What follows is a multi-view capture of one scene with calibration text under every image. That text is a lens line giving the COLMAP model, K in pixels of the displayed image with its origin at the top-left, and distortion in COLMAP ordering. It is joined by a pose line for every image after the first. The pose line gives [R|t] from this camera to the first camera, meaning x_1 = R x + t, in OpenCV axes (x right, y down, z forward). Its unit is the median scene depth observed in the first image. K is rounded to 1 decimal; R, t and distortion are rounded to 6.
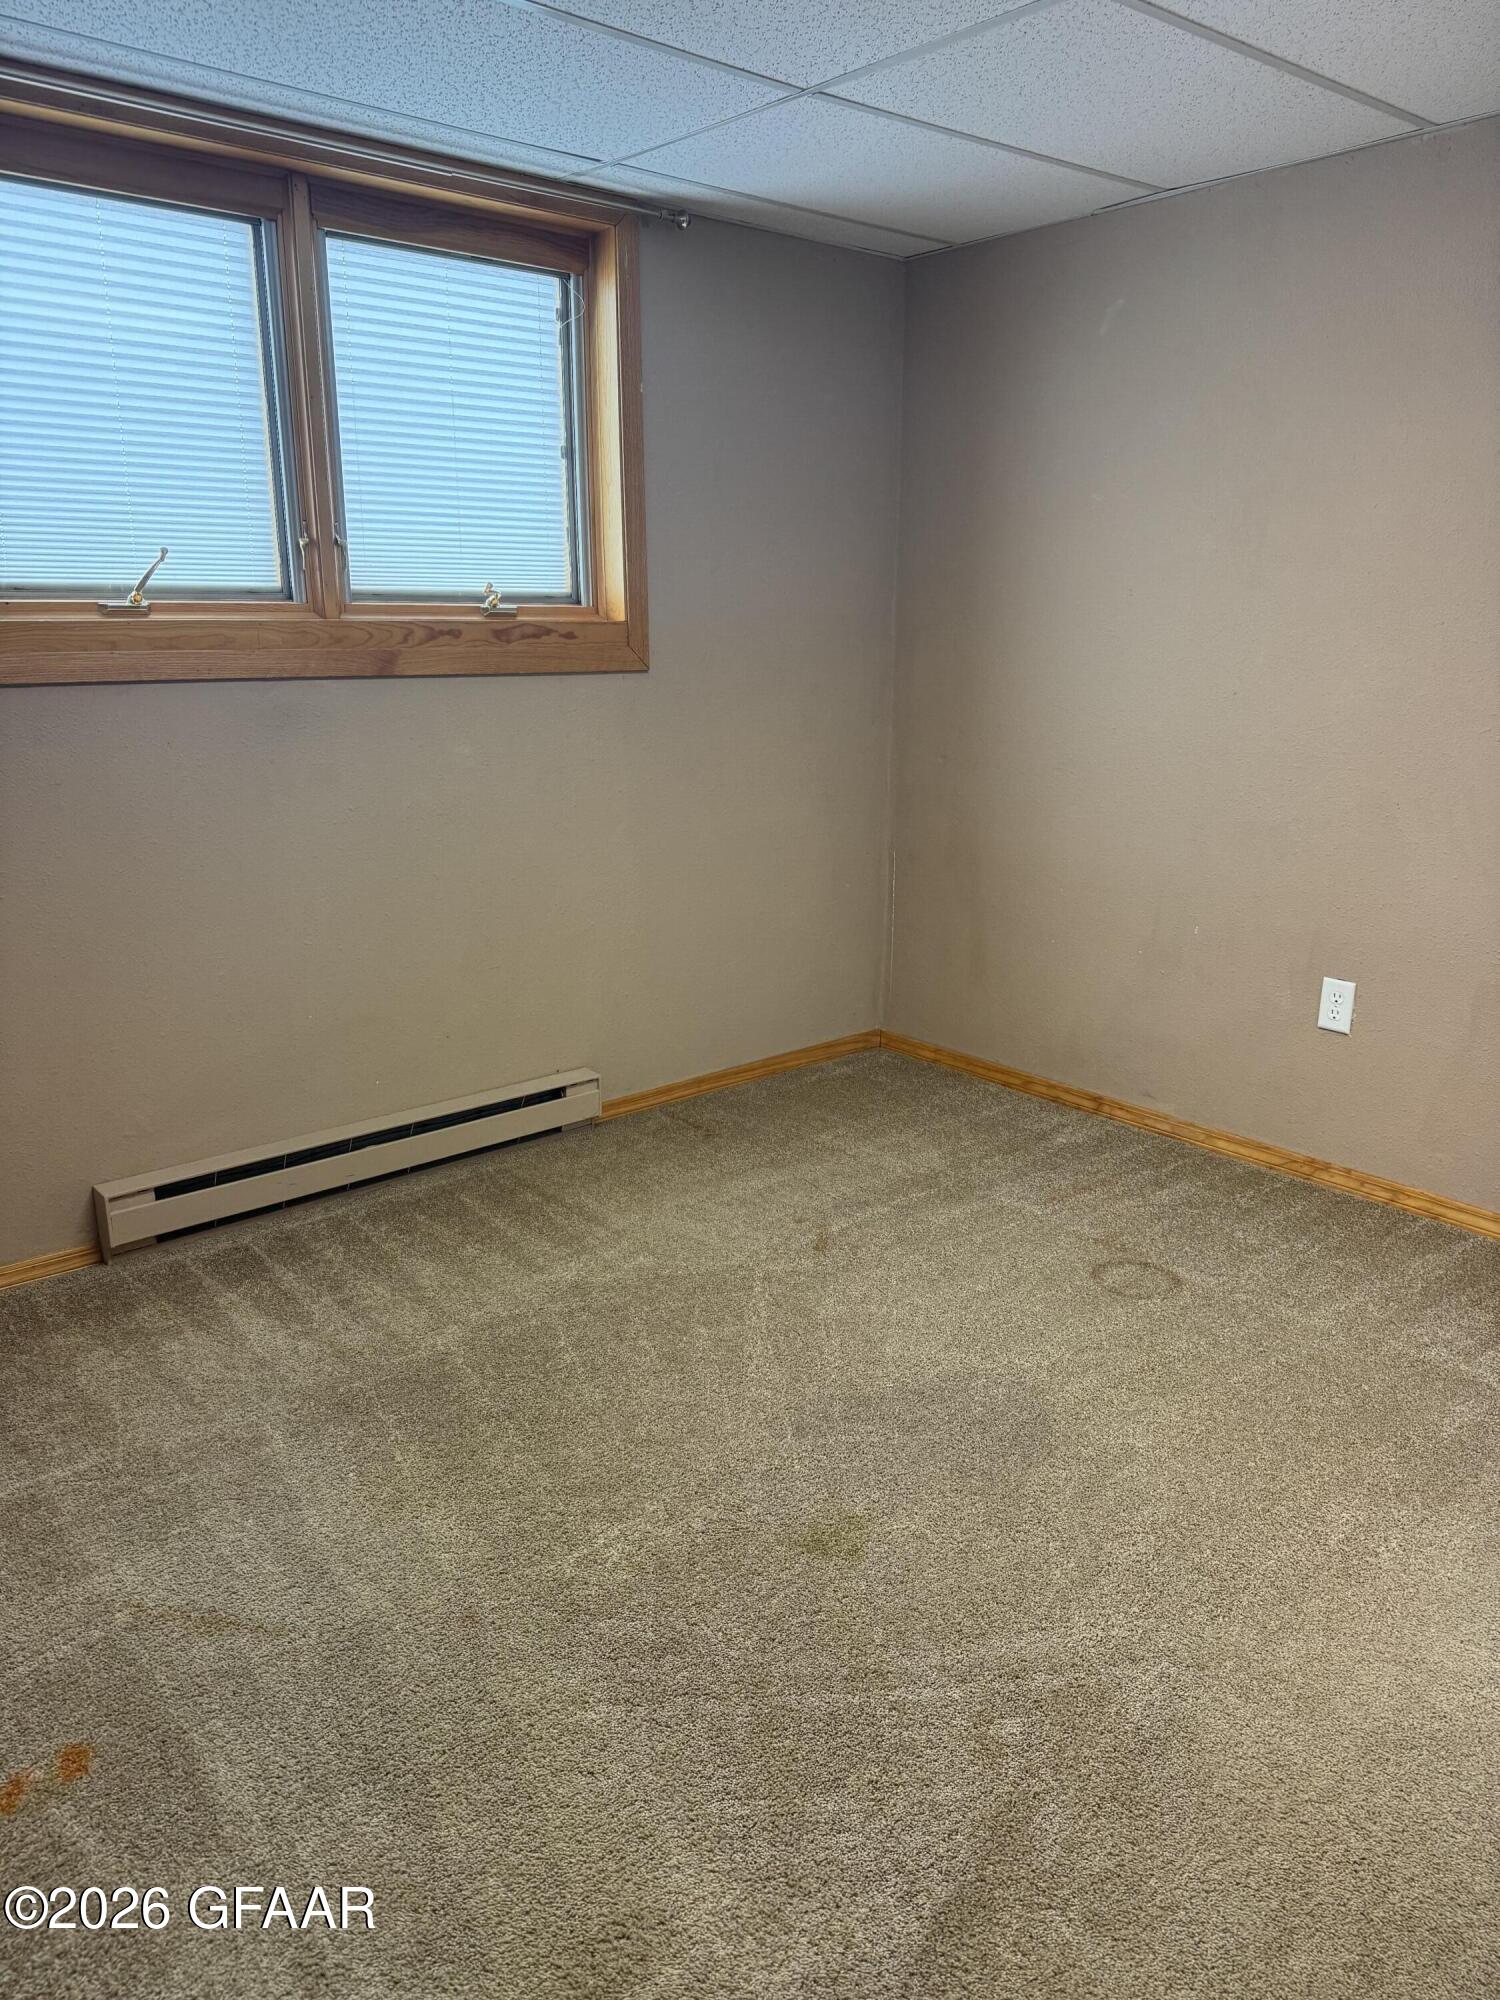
lens RADIAL K [[1428.4, 0, 750.0], [0, 1428.4, 1000.0], [0, 0, 1]] dist [-0.033638, -0.001344]
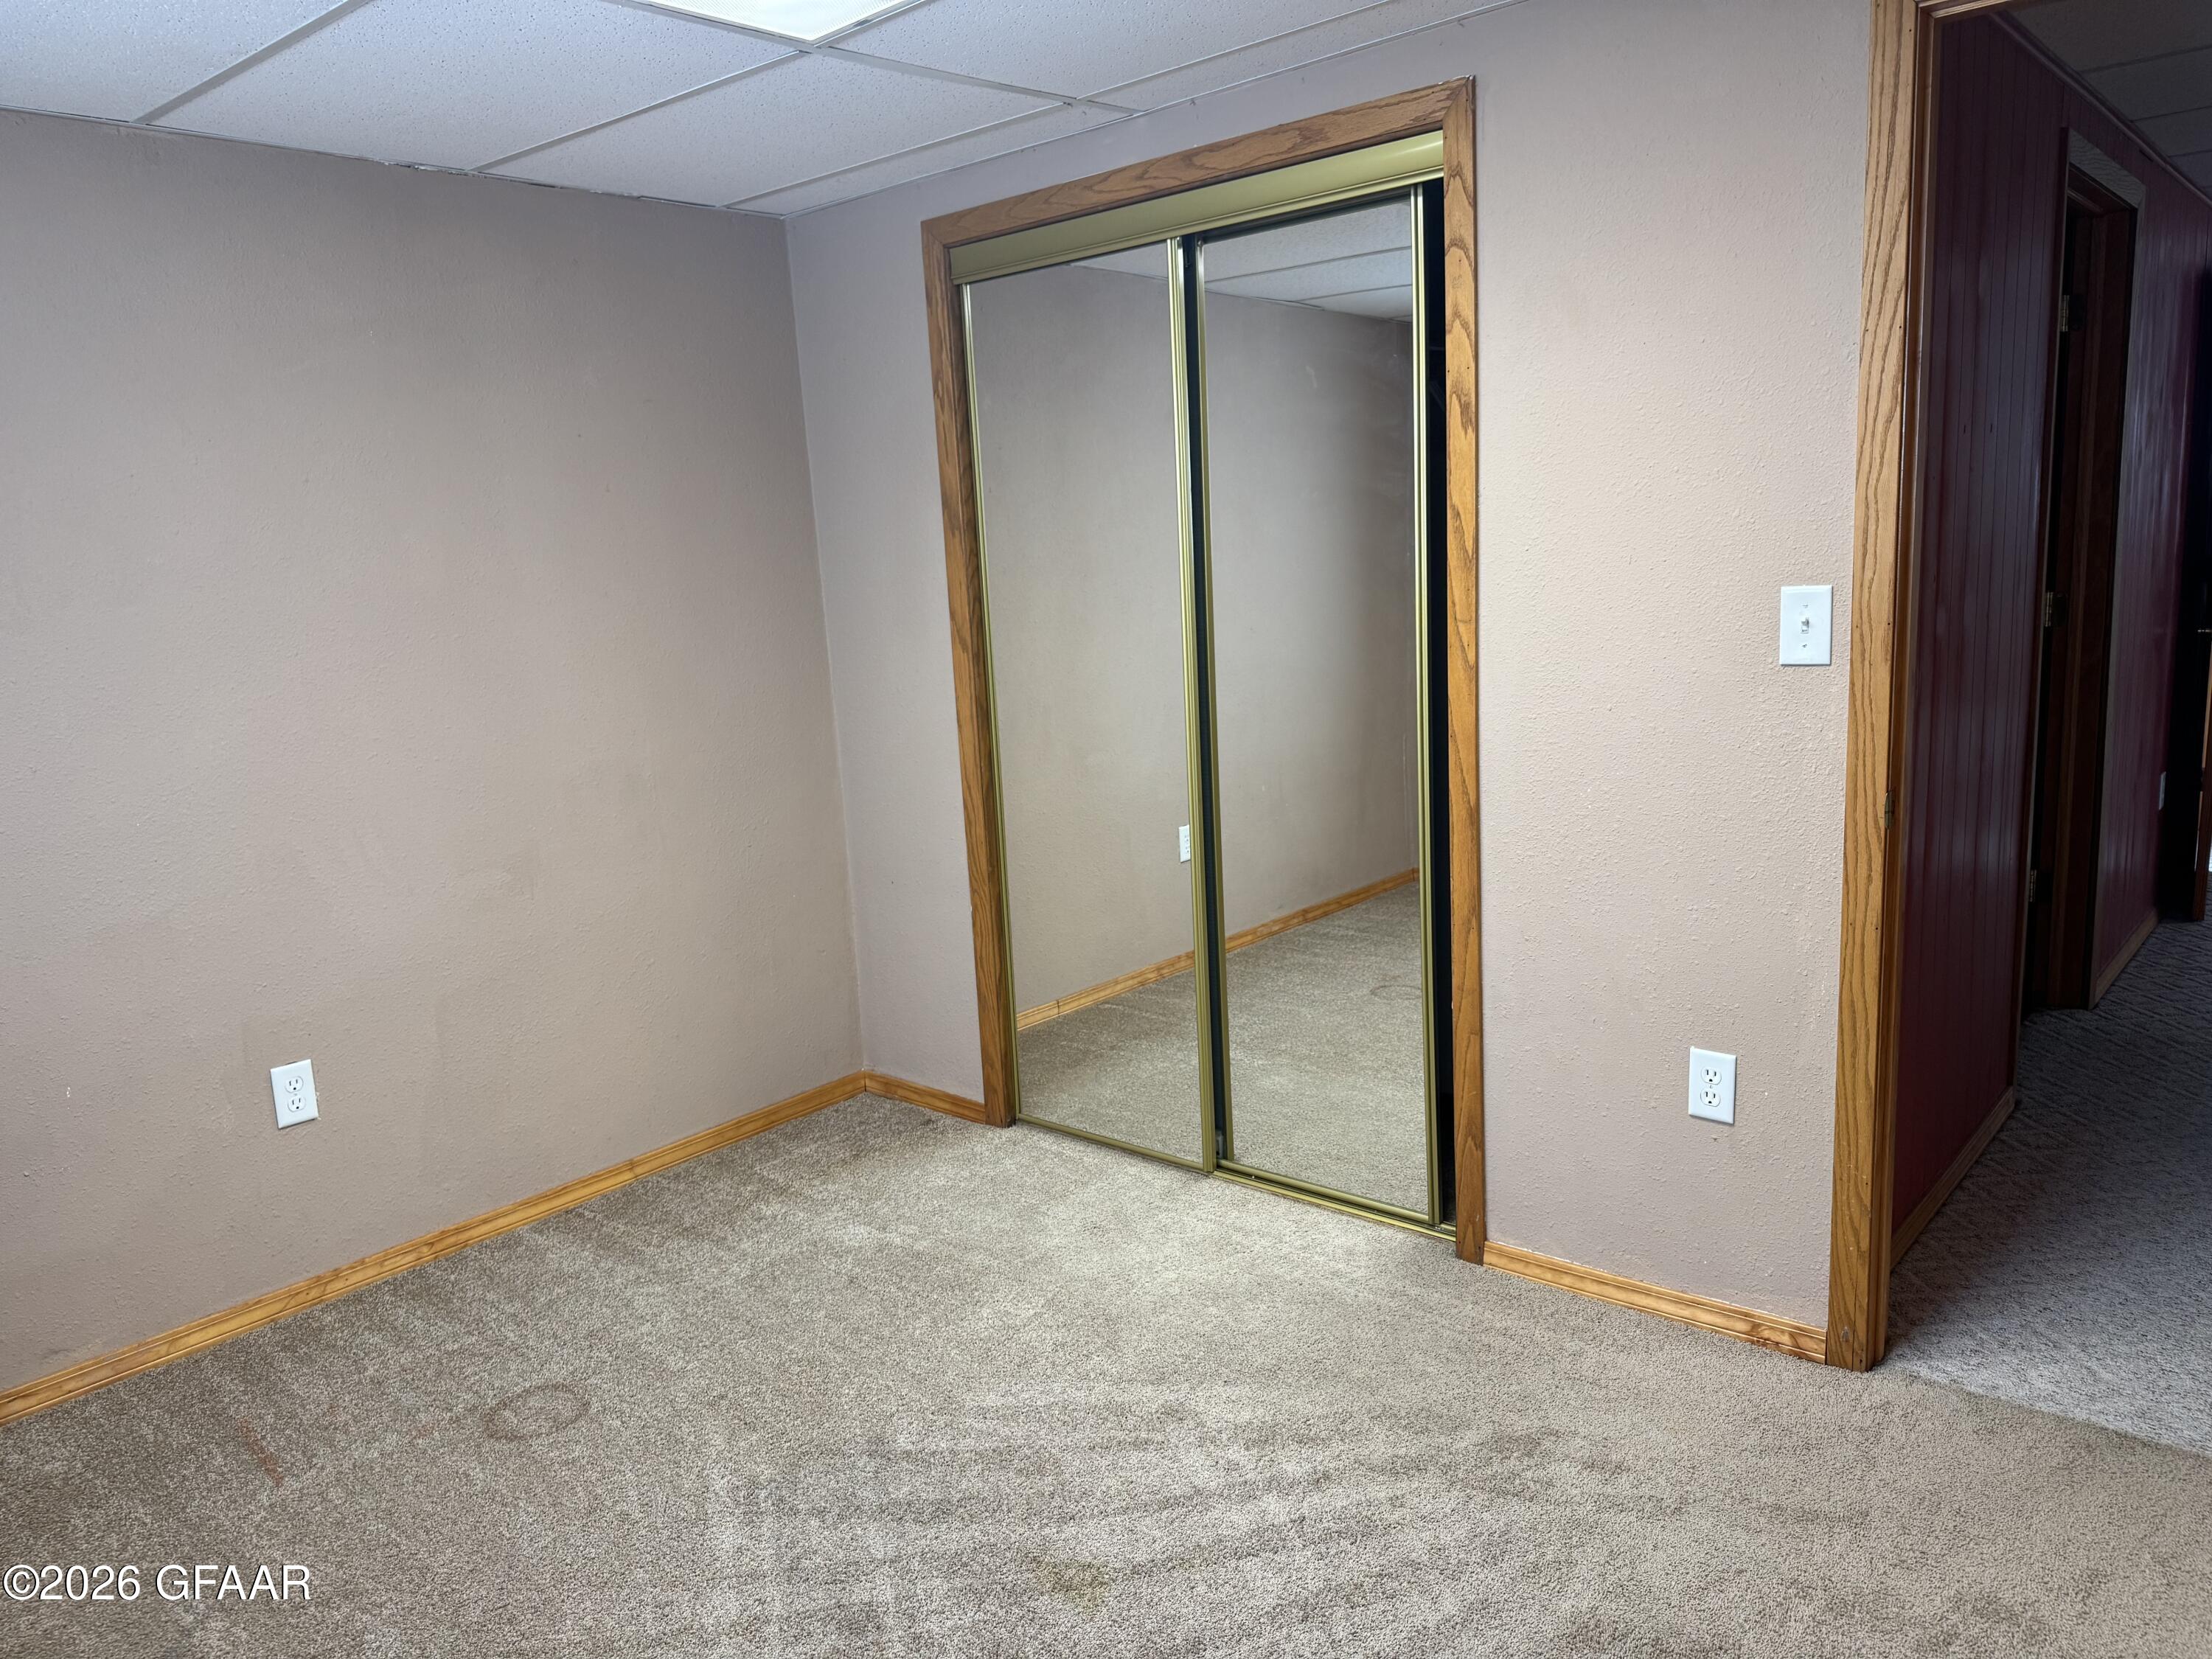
lens RADIAL K [[1579.8, 0, 1106.0], [0, 1579.8, 829.5], [0, 0, 1]] dist [-0.033638, -0.001344]
pose [[-0.145967, -0.170987, 0.974401, -0.534308], [0.318249, 0.924478, 0.209901, -0.180499], [-0.936702, 0.340741, -0.080527, 0.551483]]
